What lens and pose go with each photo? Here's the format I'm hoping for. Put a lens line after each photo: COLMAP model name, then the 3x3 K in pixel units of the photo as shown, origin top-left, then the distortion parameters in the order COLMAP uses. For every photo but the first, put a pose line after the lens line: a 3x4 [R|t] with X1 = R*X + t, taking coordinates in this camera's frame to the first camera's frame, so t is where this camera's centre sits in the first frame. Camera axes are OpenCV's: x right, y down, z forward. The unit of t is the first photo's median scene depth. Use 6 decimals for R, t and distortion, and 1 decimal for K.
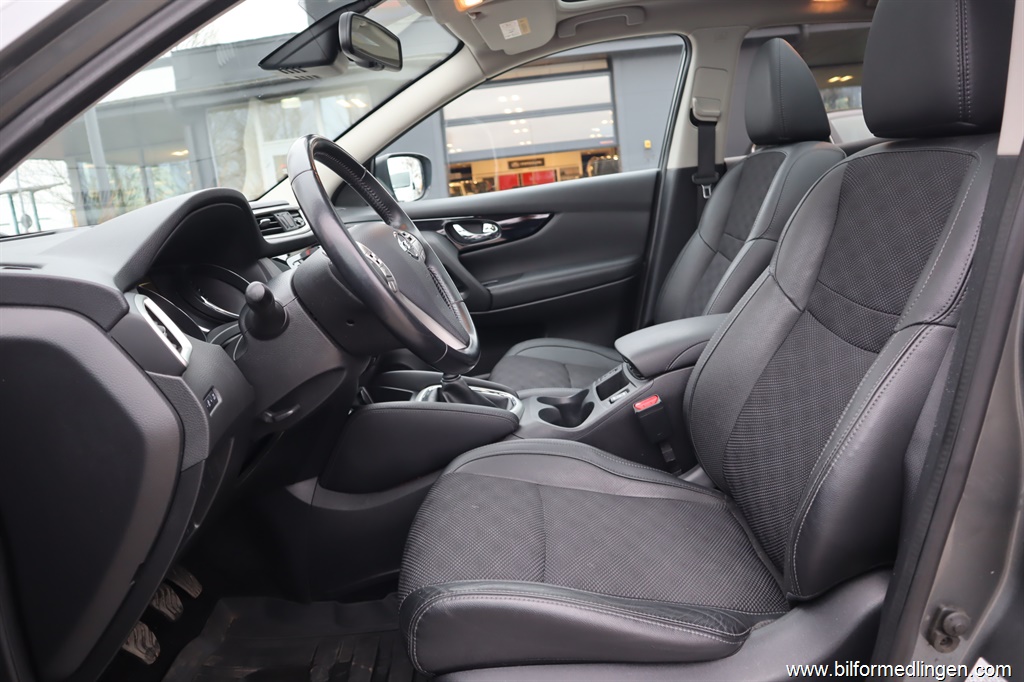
lens RADIAL K [[701.0, 0, 510.5], [0, 701.0, 342.0], [0, 0, 1]] dist [-0.101468, 0.040168]
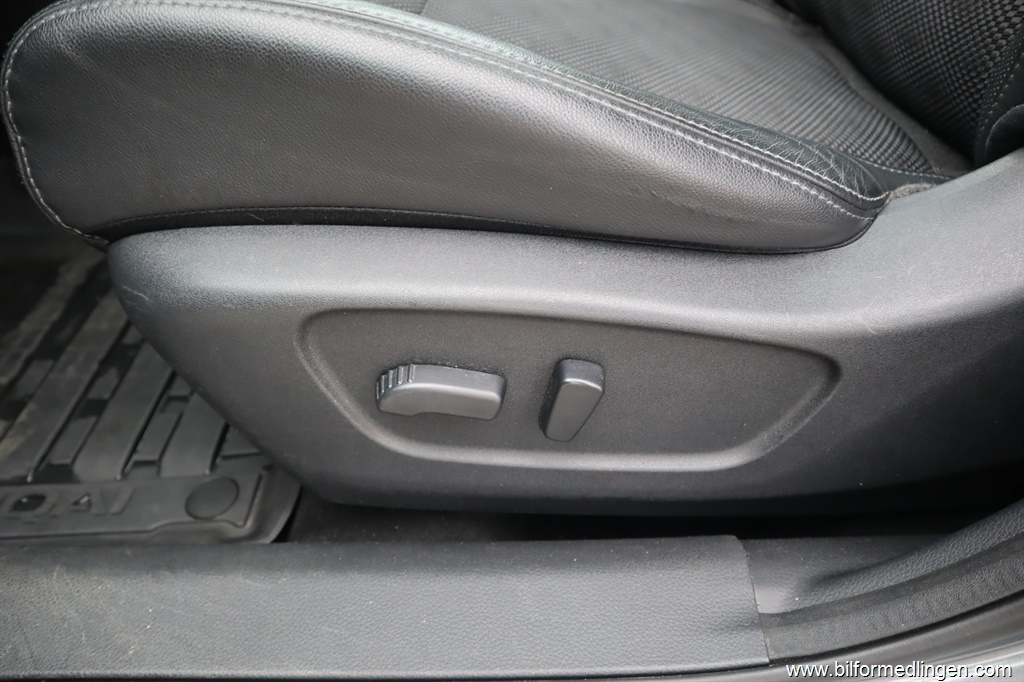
lens RADIAL K [[701.0, 0, 512.1], [0, 701.0, 340.1], [0, 0, 1]] dist [-0.101468, 0.040168]
pose [[0.995797, 0.064905, 0.064626, 0.111857], [-0.087114, 0.889082, 0.449382, 0.345622], [-0.028291, -0.453123, 0.890999, 0.624997]]
